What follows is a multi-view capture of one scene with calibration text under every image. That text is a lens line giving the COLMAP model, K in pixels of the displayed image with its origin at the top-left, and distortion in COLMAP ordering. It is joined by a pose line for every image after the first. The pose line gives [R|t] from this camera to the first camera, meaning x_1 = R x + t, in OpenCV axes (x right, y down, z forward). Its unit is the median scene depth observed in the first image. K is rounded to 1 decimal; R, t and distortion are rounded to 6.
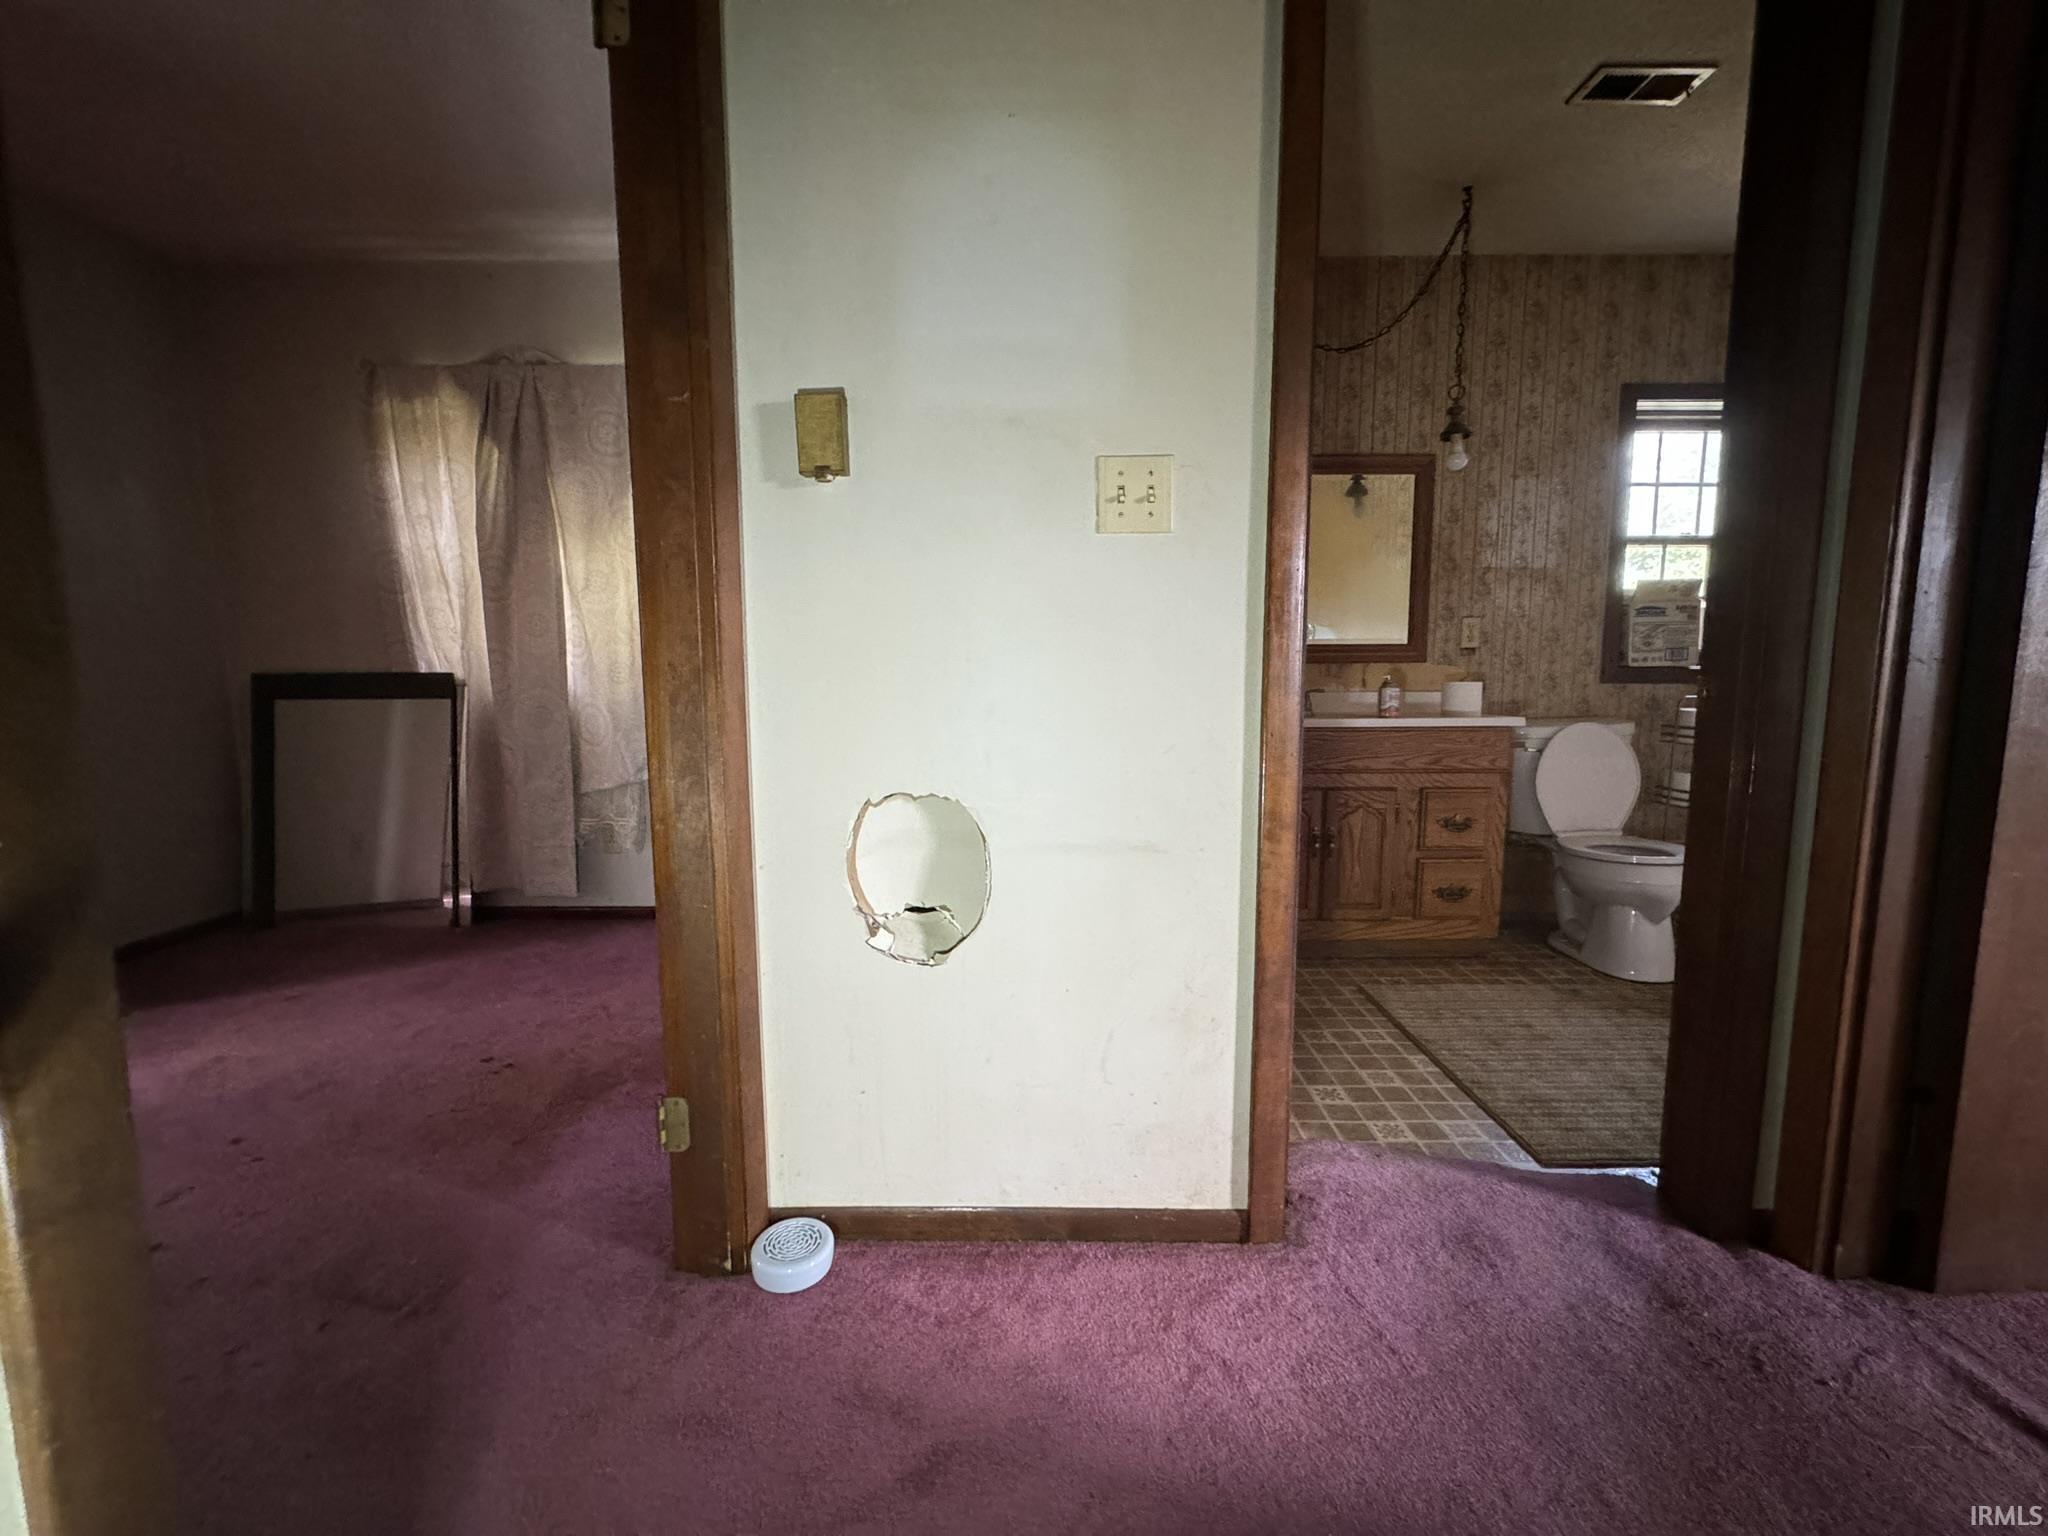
lens RADIAL K [[818.3, 0, 1029.0], [0, 818.3, 773.3], [0, 0, 1]] dist [0.000142, -0.000167]
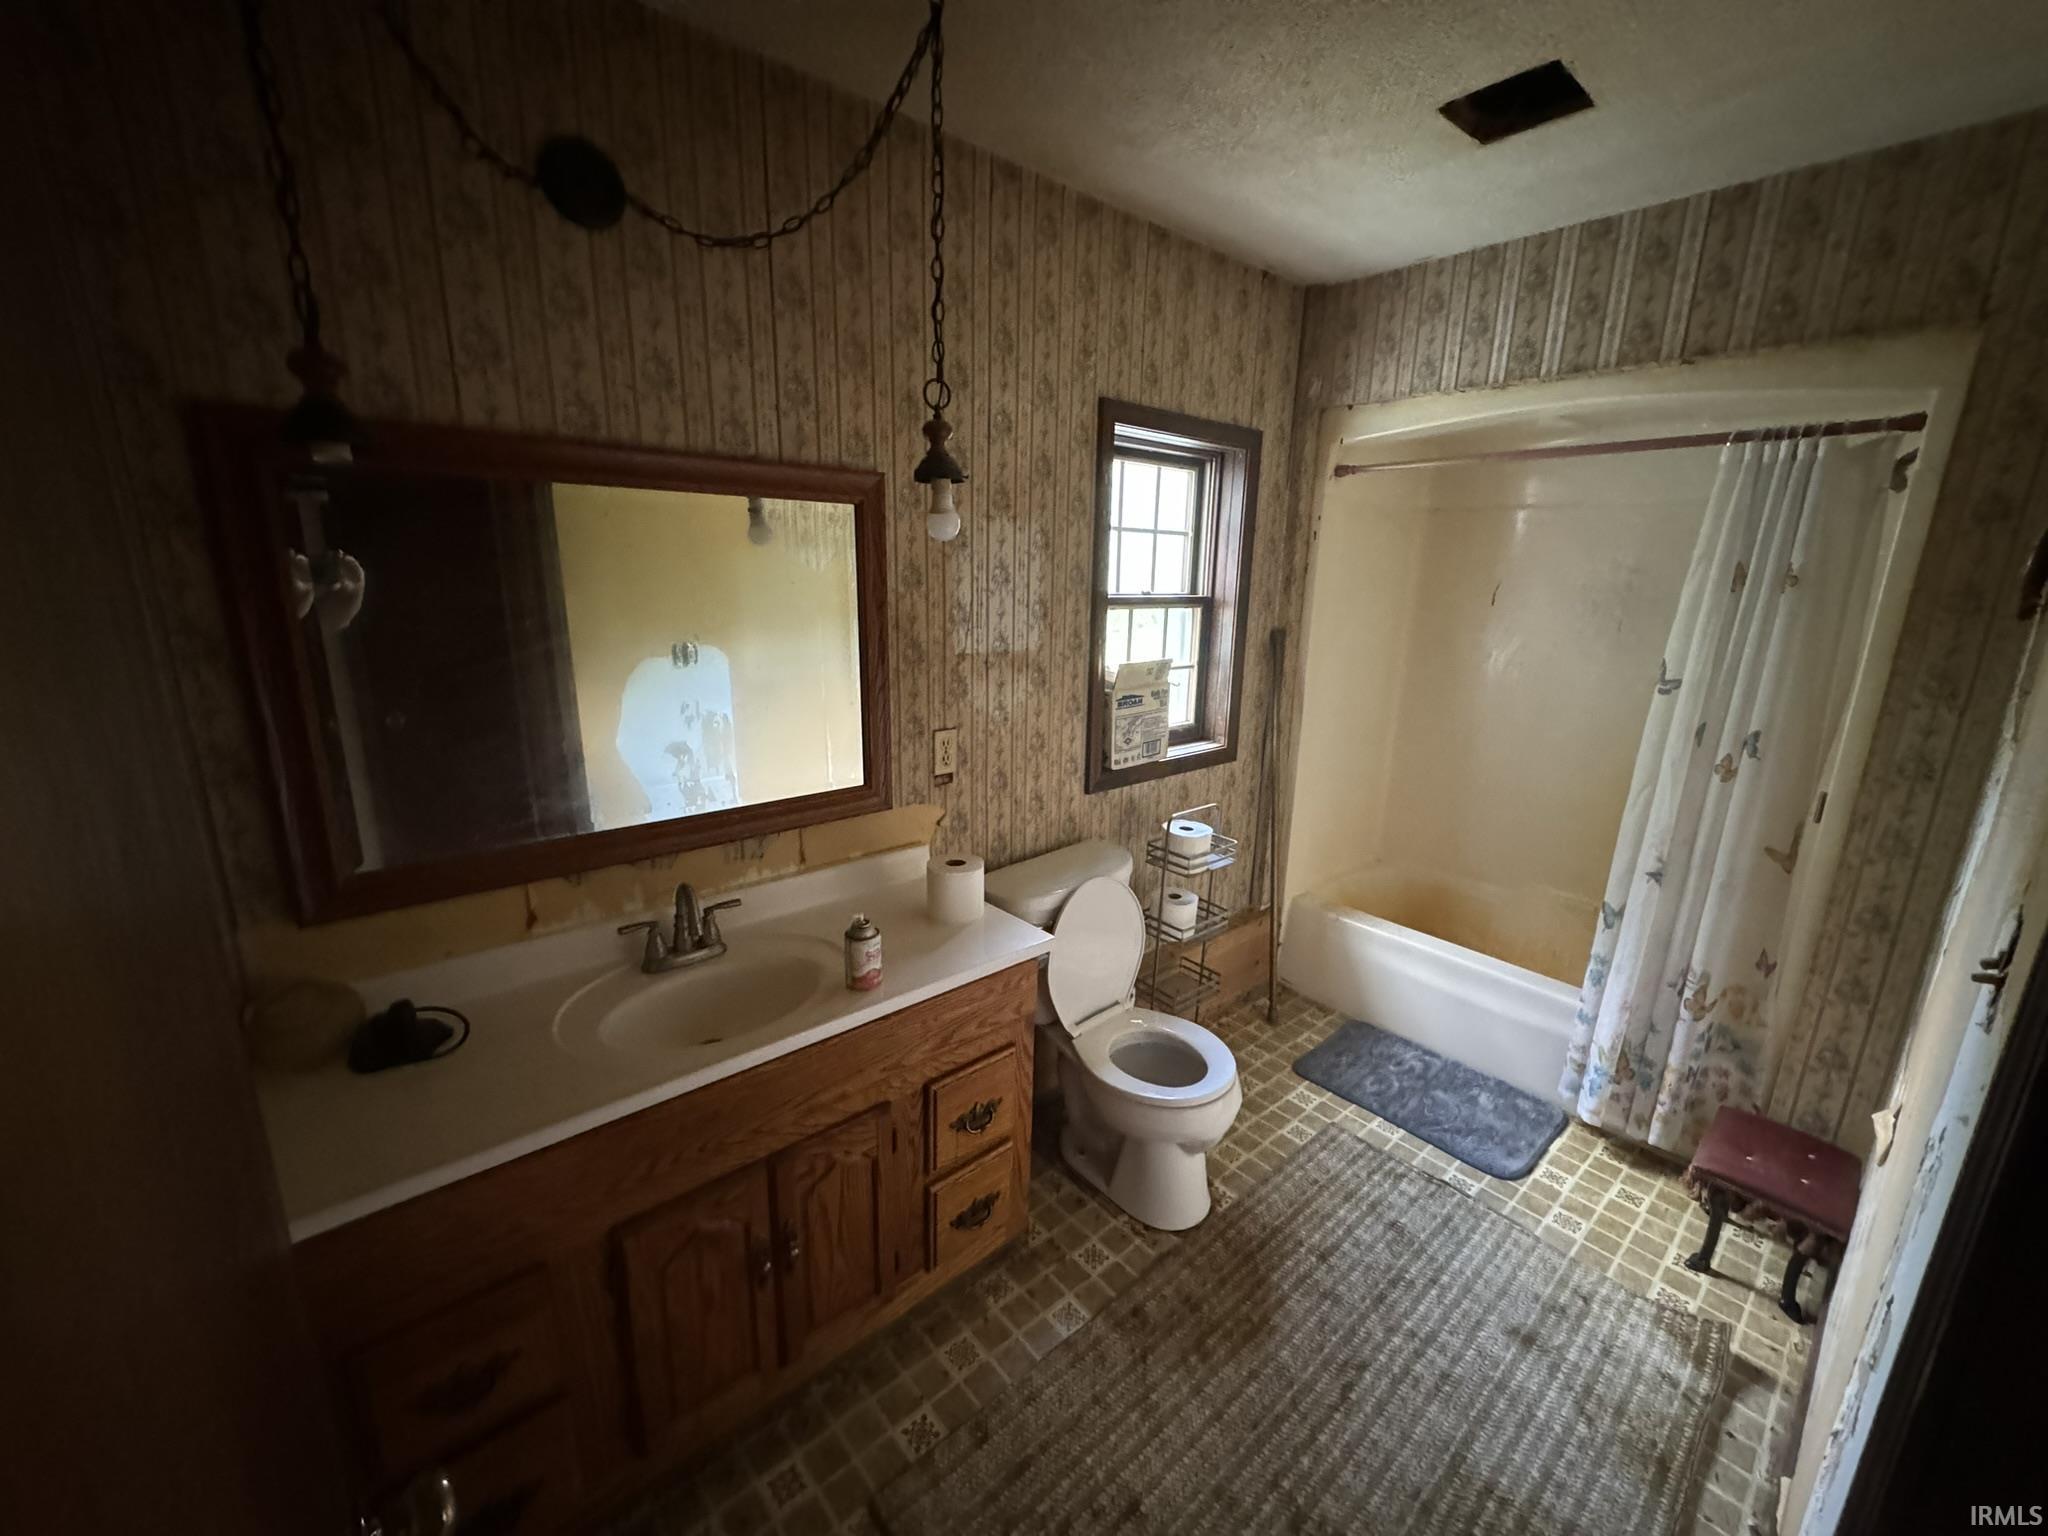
lens RADIAL K [[818.3, 0, 1018.0], [0, 818.3, 777.2], [0, 0, 1]] dist [0.000142, -0.000167]
pose [[0.764446, -0.137423, 0.629871, 0.165790], [0.052496, 0.987041, 0.151636, -0.253014], [-0.642547, -0.082852, 0.761754, 0.460746]]
